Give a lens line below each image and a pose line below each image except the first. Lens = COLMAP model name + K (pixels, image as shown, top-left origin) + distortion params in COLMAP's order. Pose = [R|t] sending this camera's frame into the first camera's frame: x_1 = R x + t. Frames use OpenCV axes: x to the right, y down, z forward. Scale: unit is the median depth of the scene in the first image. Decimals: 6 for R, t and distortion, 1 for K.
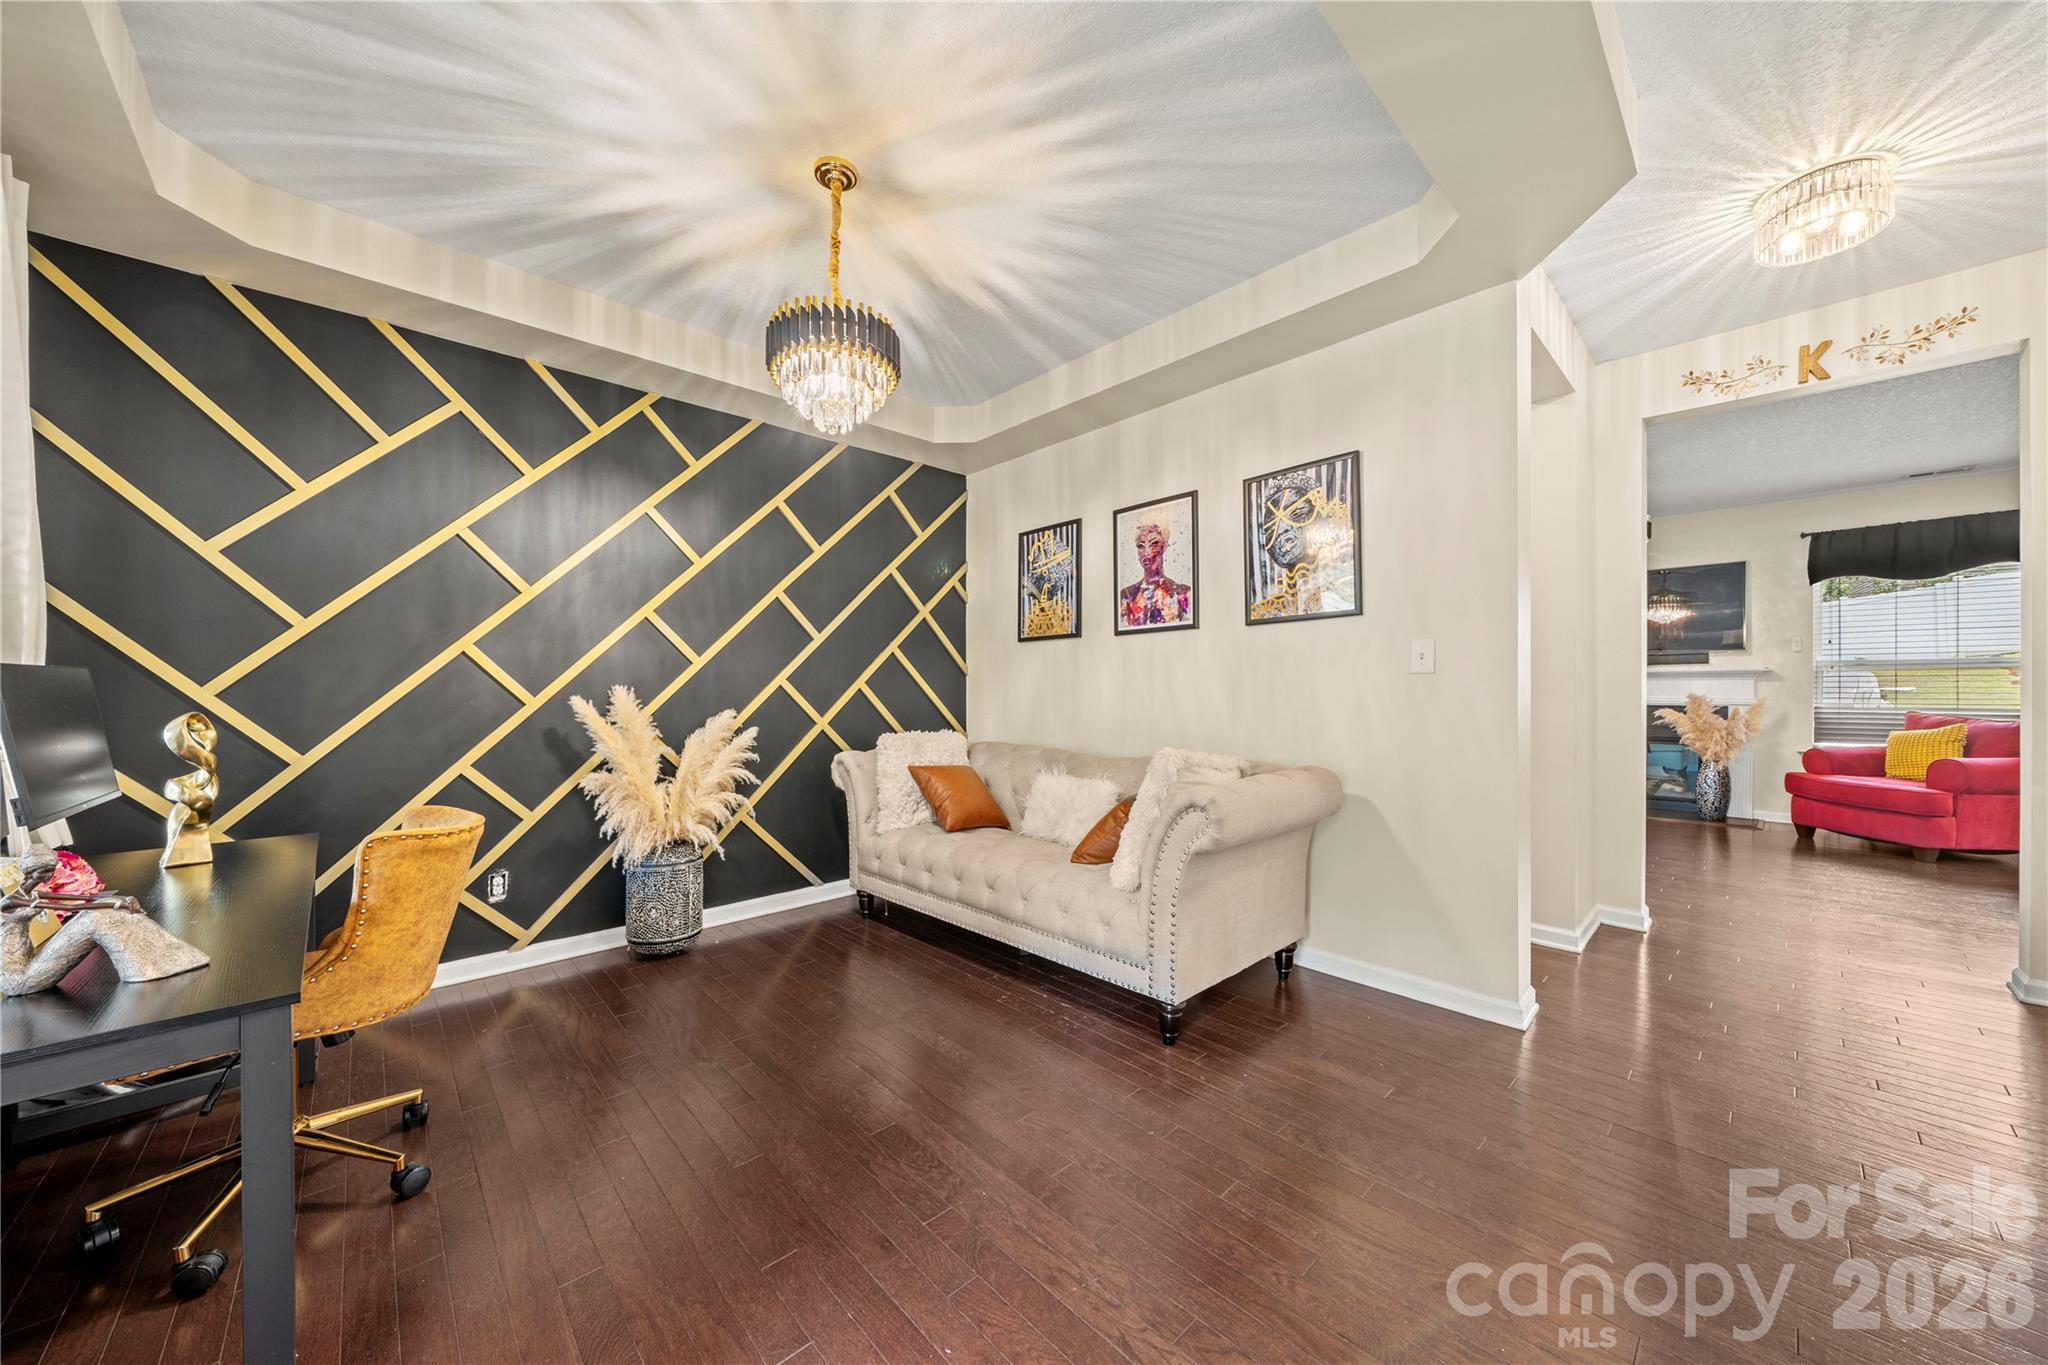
lens RADIAL K [[684.9, 0, 1062.6], [0, 684.9, 687.5], [0, 0, 1]] dist [-0.009491, 0.000274]
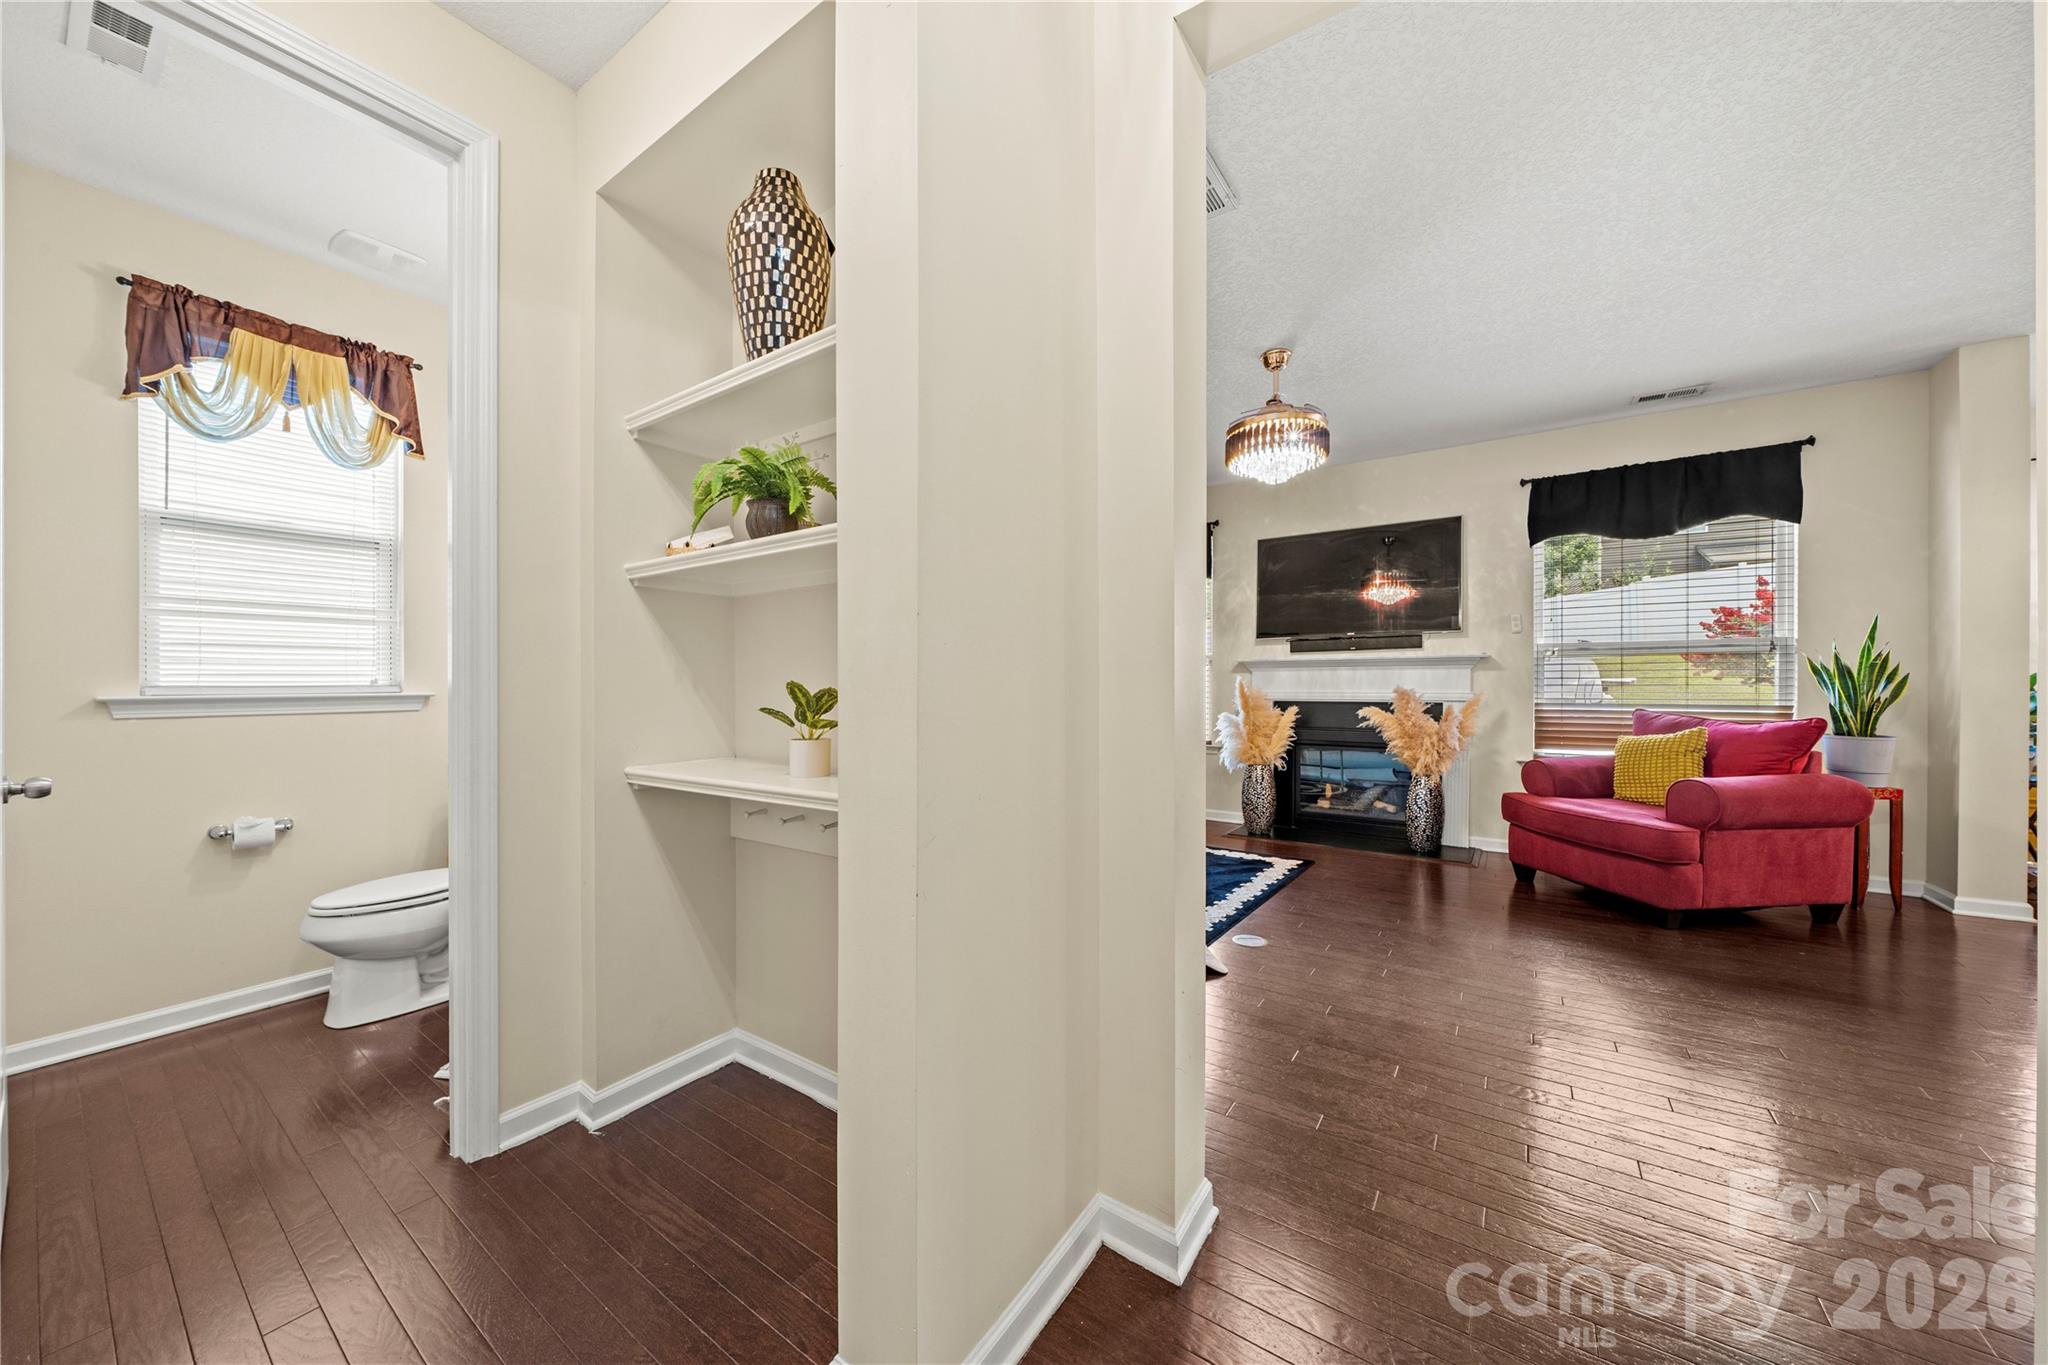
lens RADIAL K [[684.9, 0, 1053.5], [0, 684.9, 682.7], [0, 0, 1]] dist [-0.009491, 0.000274]
pose [[0.975815, -0.002004, 0.218591, 0.395518], [0.001334, 0.999994, 0.003214, 0.001649], [-0.218596, -0.002845, 0.975811, 0.353268]]
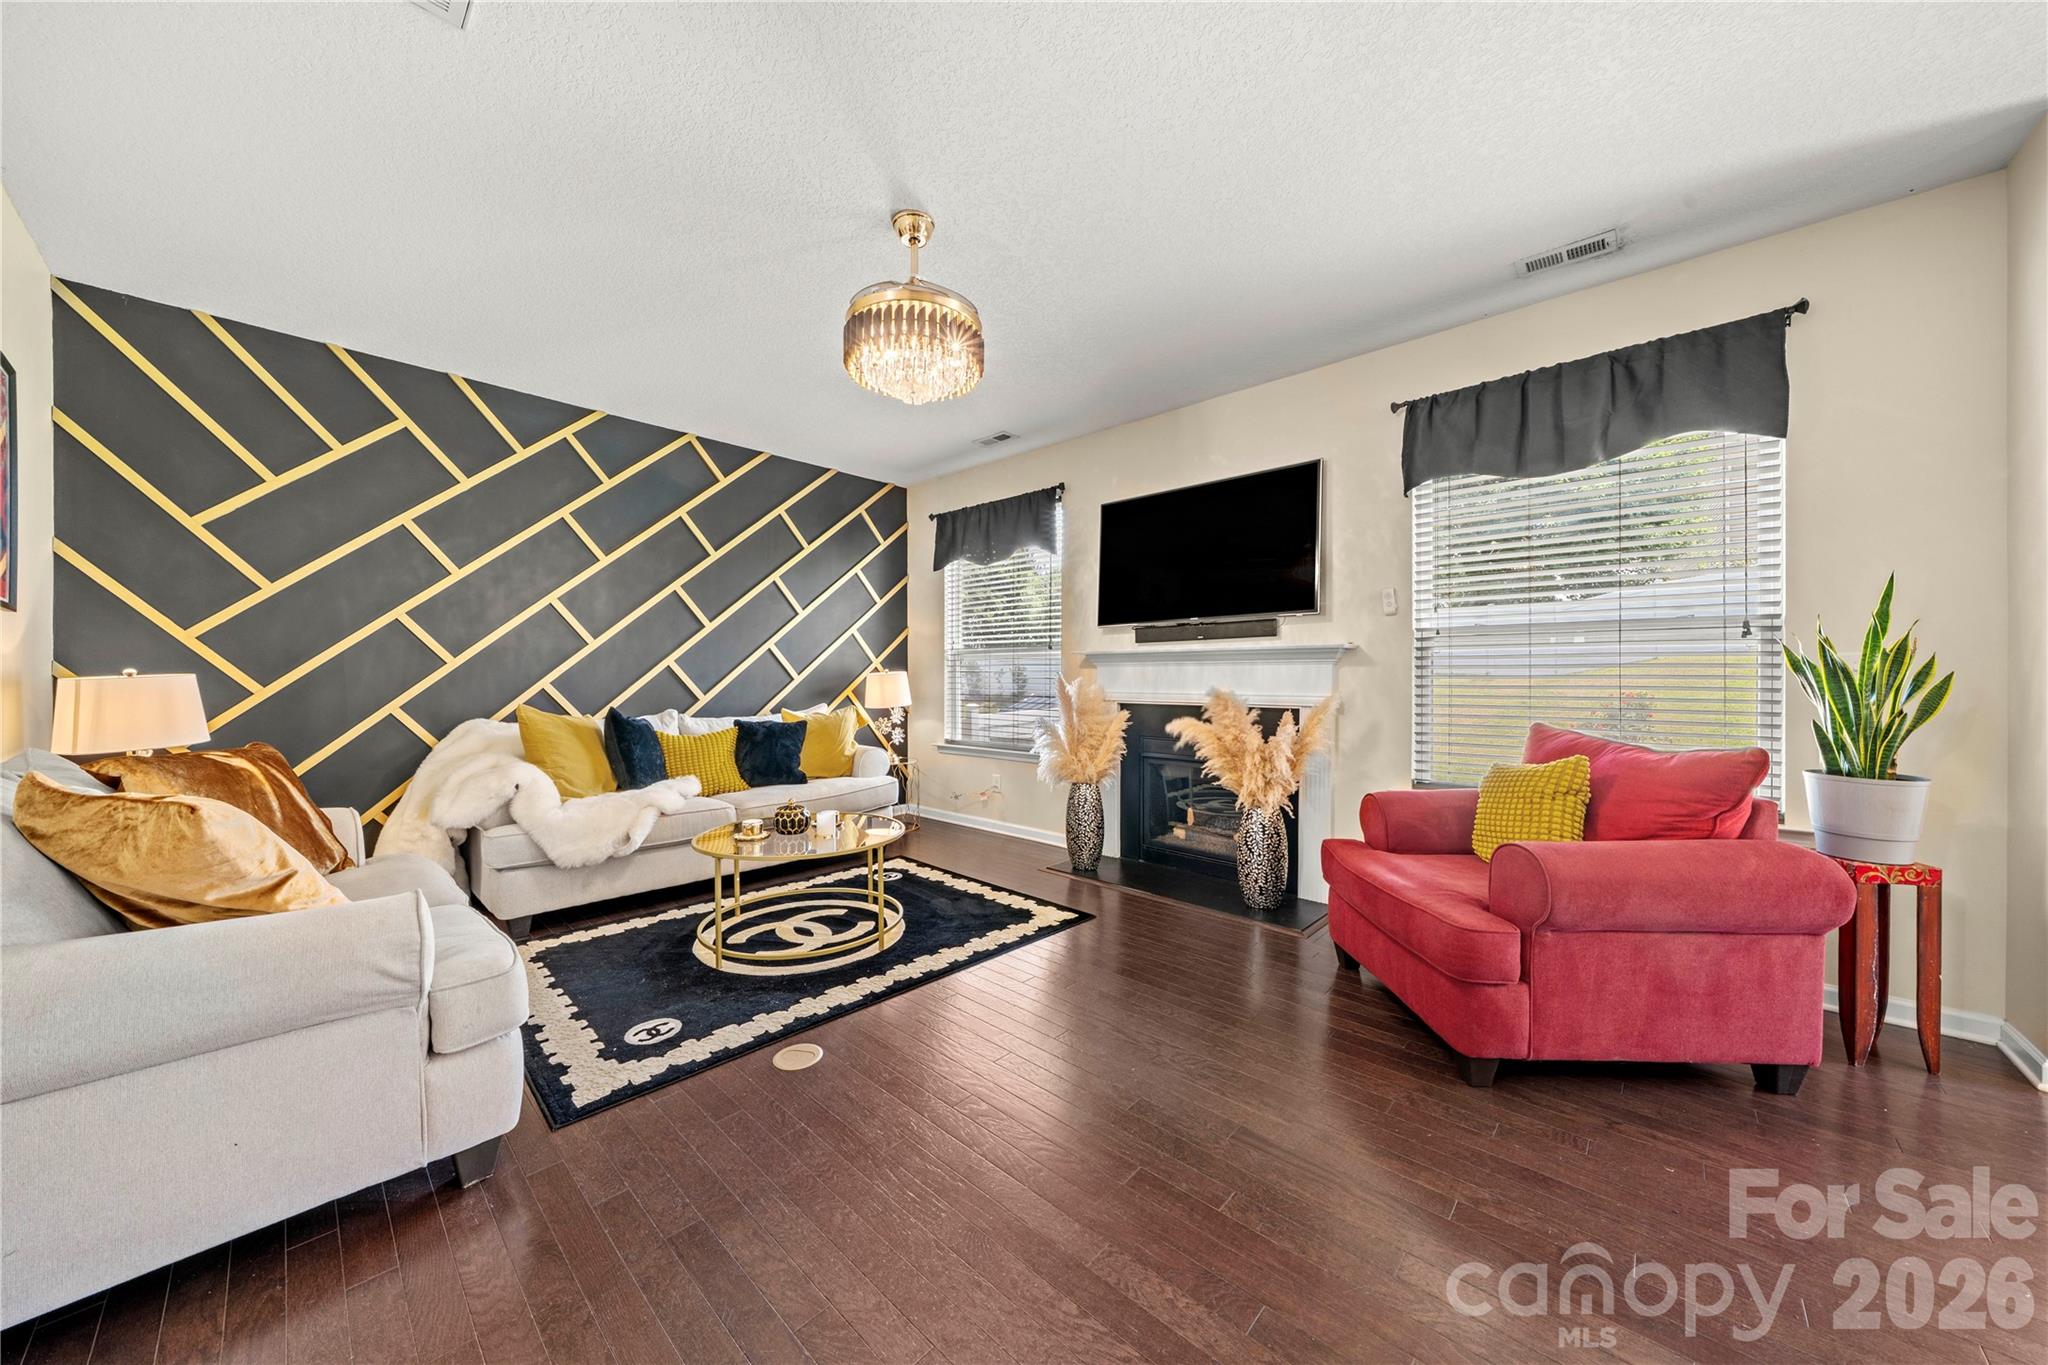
lens RADIAL K [[684.9, 0, 1045.0], [0, 684.9, 673.2], [0, 0, 1]] dist [-0.009491, 0.000274]
pose [[0.996347, 0.004046, 0.085303, 0.752814], [-0.003877, 0.999990, -0.002143, -0.001050], [-0.085310, 0.001804, 0.996353, 0.457960]]
